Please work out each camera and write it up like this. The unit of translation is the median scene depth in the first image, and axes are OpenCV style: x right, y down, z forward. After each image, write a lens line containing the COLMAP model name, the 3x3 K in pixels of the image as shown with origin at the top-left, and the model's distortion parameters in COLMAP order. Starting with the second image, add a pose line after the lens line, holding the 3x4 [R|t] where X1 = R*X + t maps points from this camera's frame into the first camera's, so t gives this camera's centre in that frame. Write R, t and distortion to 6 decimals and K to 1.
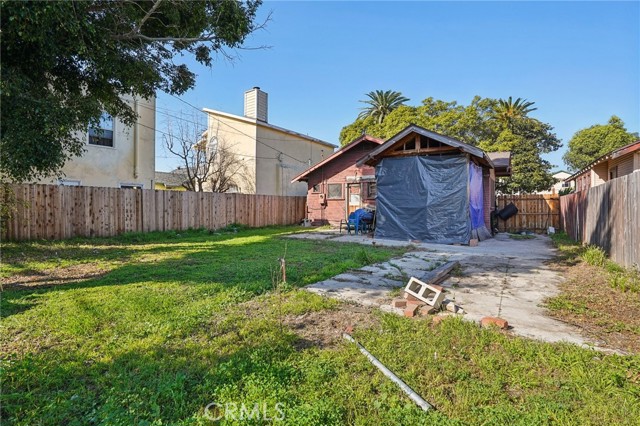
lens RADIAL K [[301.3, 0, 320.1], [0, 301.3, 194.7], [0, 0, 1]] dist [-0.073129, -0.000050]
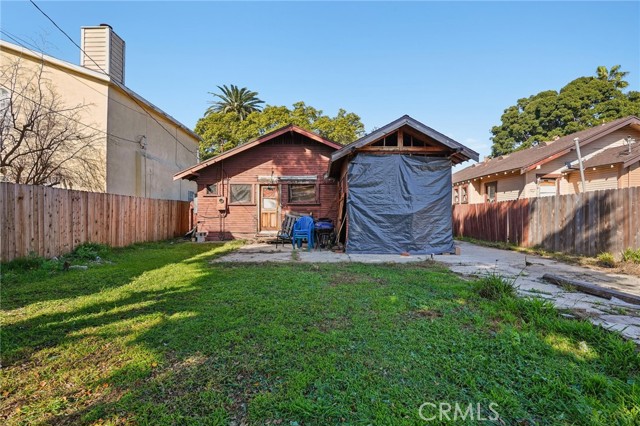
lens RADIAL K [[298.8, 0, 320.4], [0, 298.8, 207.5], [0, 0, 1]] dist [-0.071137, 0.030138]
pose [[0.815178, 0.010958, 0.579107, -0.222833], [-0.019420, 0.999776, 0.008419, 0.012738], [-0.578885, -0.018109, 0.815208, 0.273594]]
